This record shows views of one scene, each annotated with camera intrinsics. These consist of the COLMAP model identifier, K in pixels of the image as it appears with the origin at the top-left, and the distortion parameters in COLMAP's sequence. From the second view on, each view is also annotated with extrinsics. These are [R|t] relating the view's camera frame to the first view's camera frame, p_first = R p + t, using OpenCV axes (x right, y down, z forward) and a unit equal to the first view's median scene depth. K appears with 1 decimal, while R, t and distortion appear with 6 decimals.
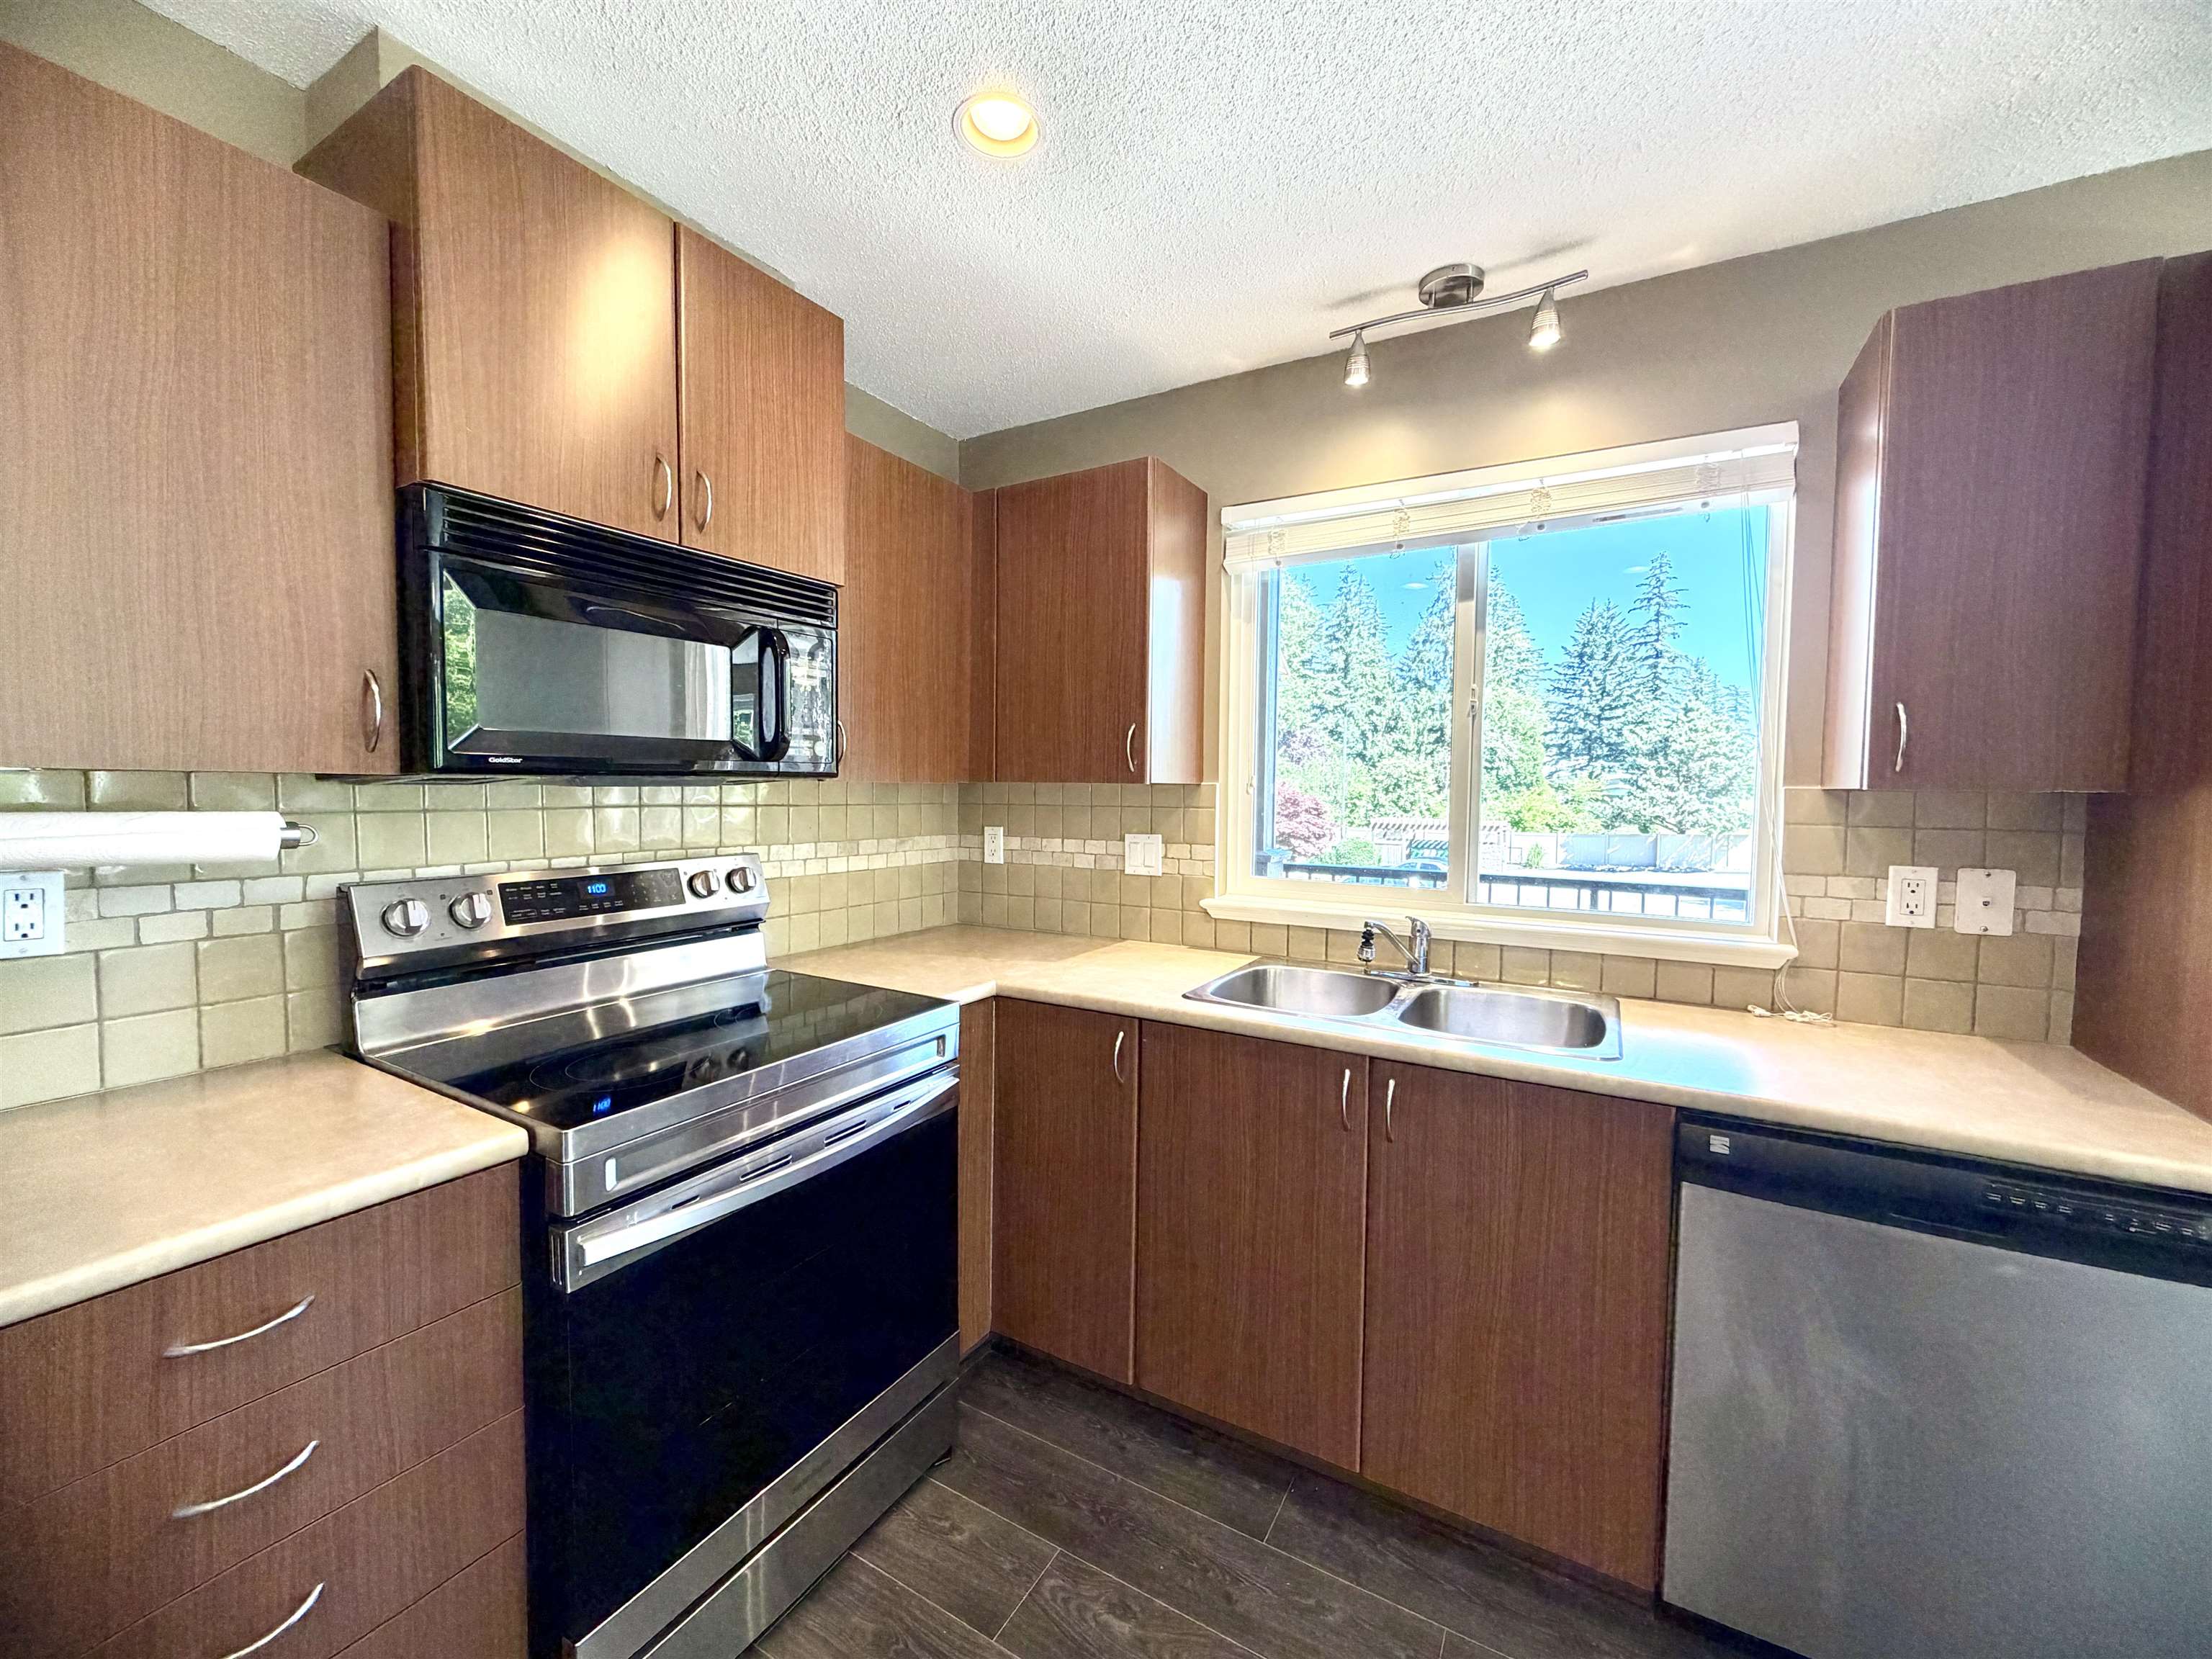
lens RADIAL K [[880.6, 0, 1099.4], [0, 880.6, 828.2], [0, 0, 1]] dist [0.001574, 0.000660]
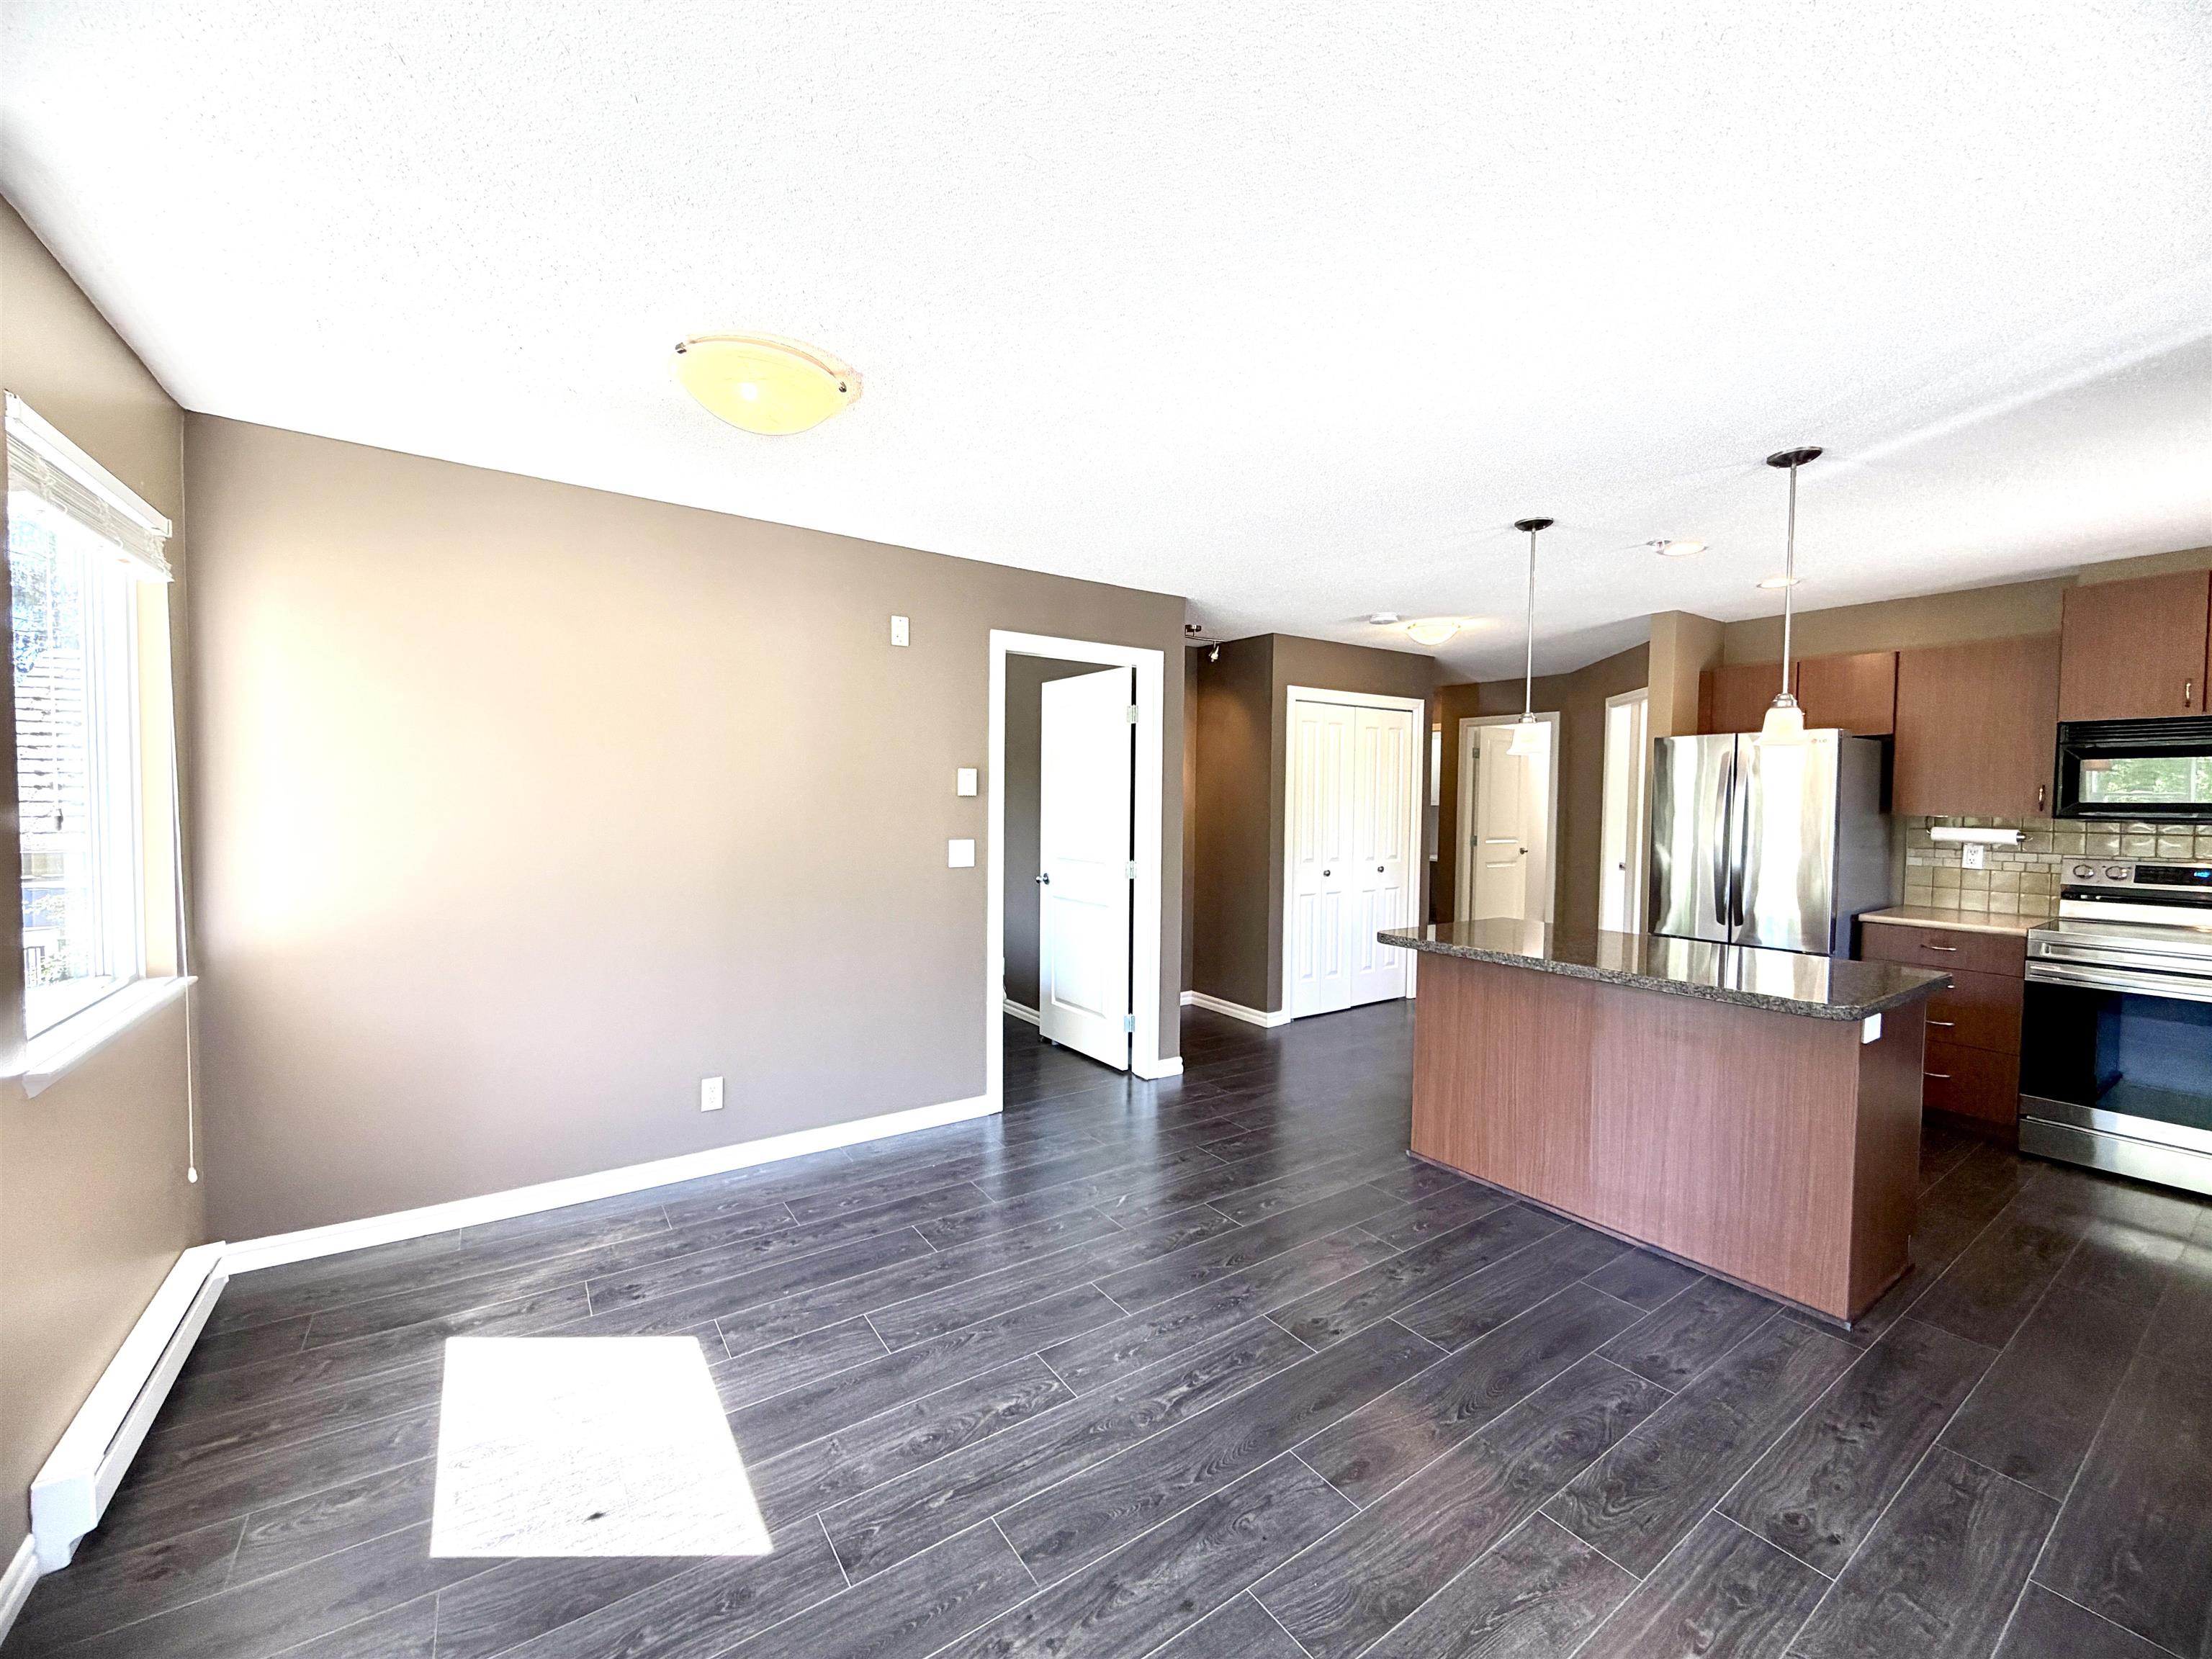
lens RADIAL K [[880.6, 0, 1099.4], [0, 880.6, 828.2], [0, 0, 1]] dist [0.001574, 0.000660]
pose [[-0.428033, 0.018015, -0.903584, 1.727875], [-0.058924, 0.997118, 0.047792, 0.009541], [0.901840, 0.073699, -0.425737, -0.333078]]
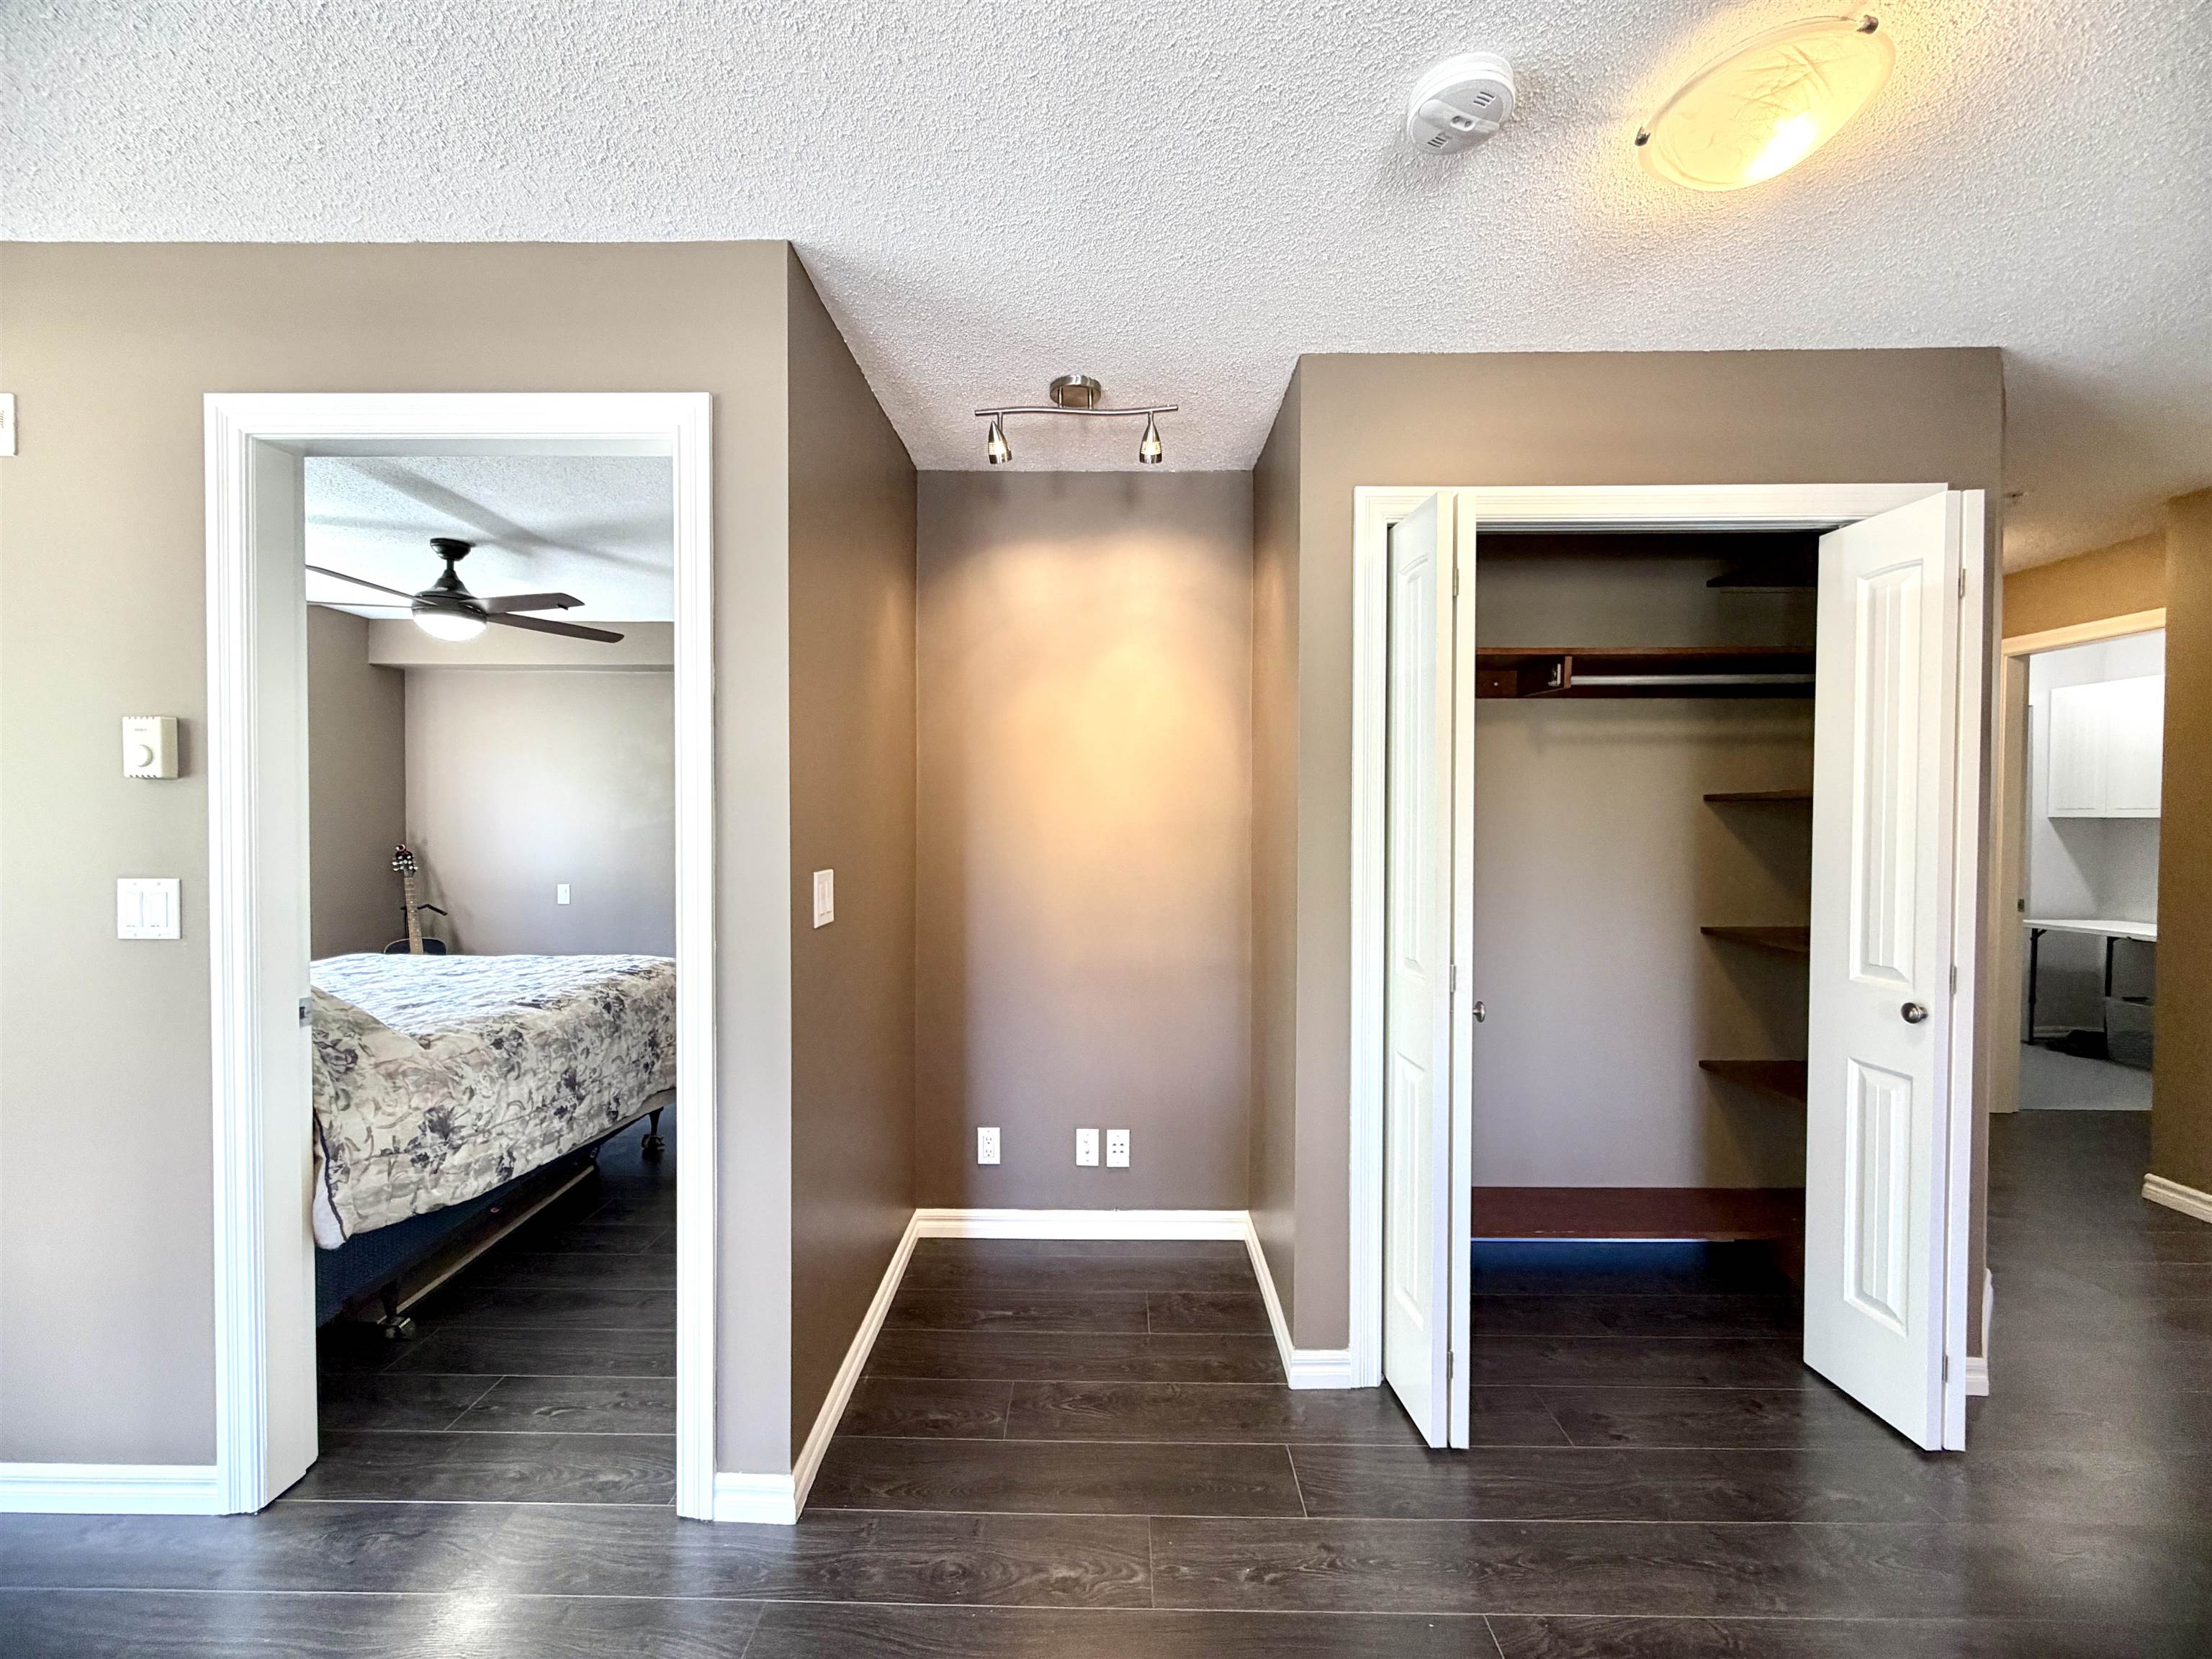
lens RADIAL K [[887.7, 0, 1104.1], [0, 887.7, 830.4], [0, 0, 1]] dist [0.000676, 0.000013]
pose [[-0.869704, -0.003875, -0.493558, 0.086056], [-0.035997, 0.997804, 0.055597, 0.015768], [0.492259, 0.066120, -0.867934, -0.237558]]
